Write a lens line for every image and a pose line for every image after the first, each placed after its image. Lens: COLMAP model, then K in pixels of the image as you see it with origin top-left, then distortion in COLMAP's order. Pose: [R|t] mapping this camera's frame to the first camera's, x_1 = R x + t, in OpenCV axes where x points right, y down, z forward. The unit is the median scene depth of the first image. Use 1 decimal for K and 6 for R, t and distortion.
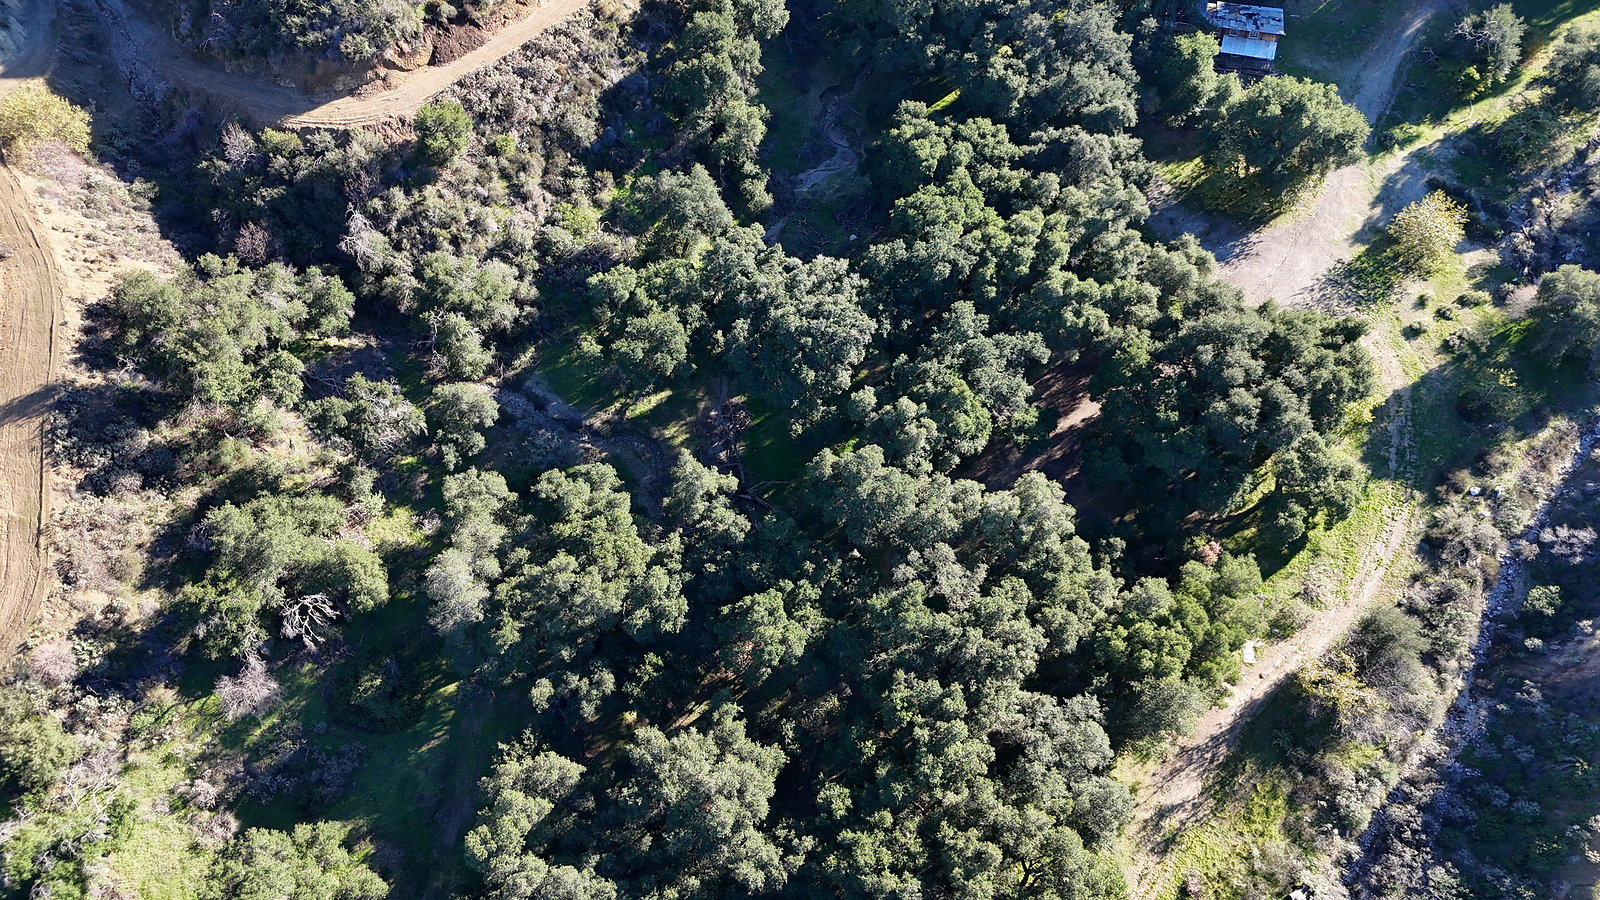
lens RADIAL K [[1172.7, 0, 799.1], [0, 1172.7, 445.7], [0, 0, 1]] dist [0.079872, -0.085011]
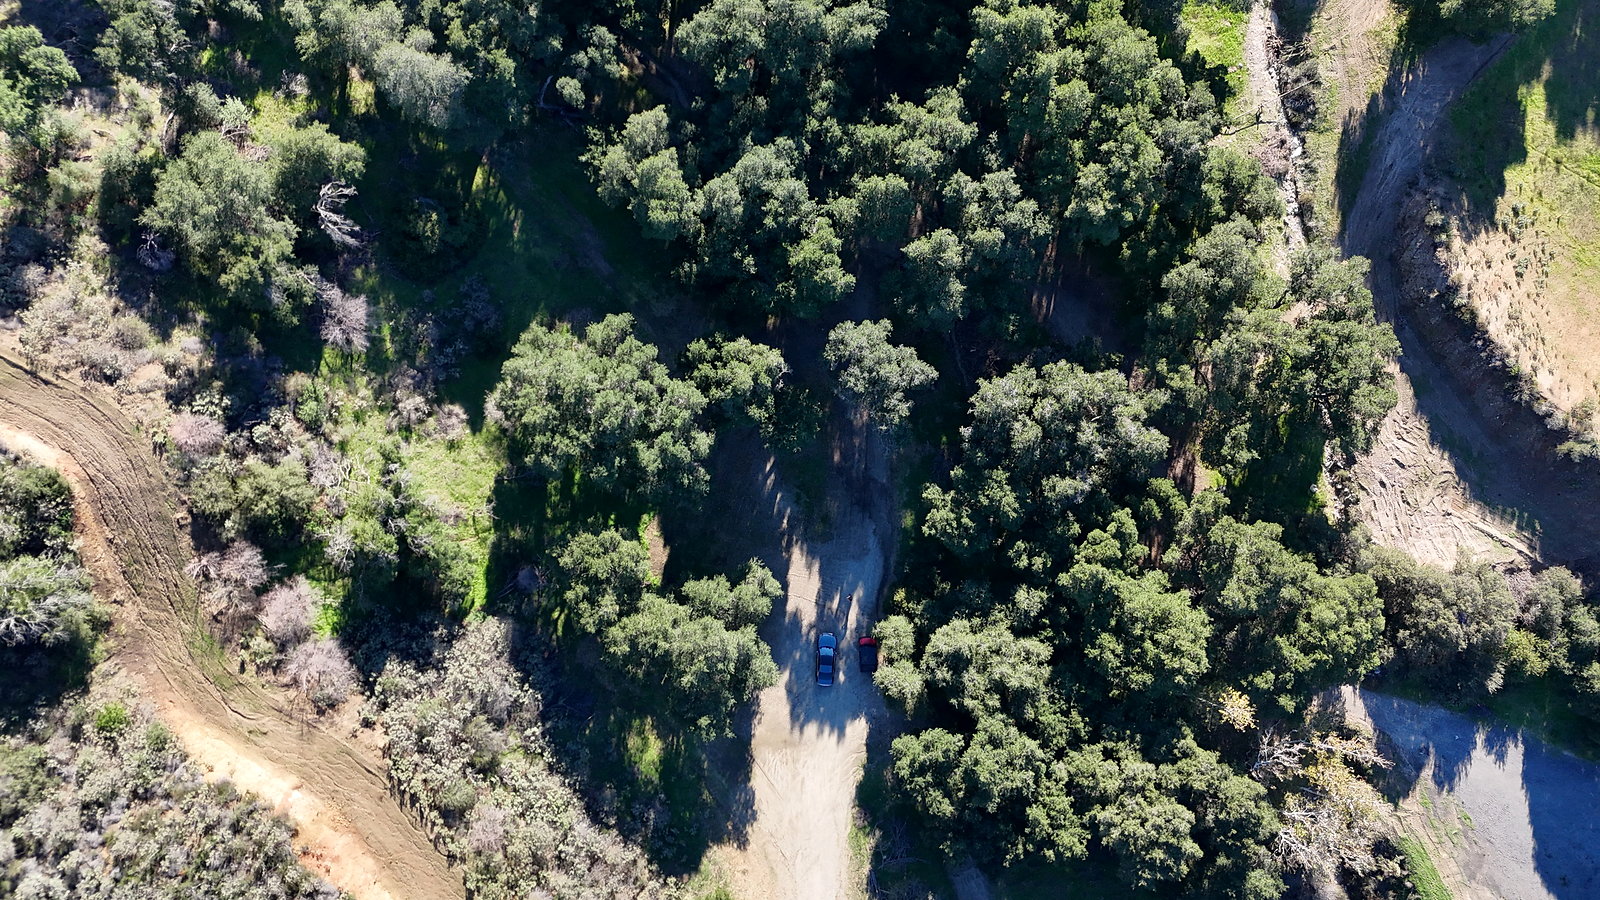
lens RADIAL K [[1172.7, 0, 796.2], [0, 1172.7, 449.4], [0, 0, 1]] dist [0.079872, -0.085011]
pose [[0.653778, -0.750594, 0.095830, -0.374246], [0.610805, 0.598240, 0.518677, -0.004333], [-0.446645, -0.280566, 0.849583, 0.009075]]
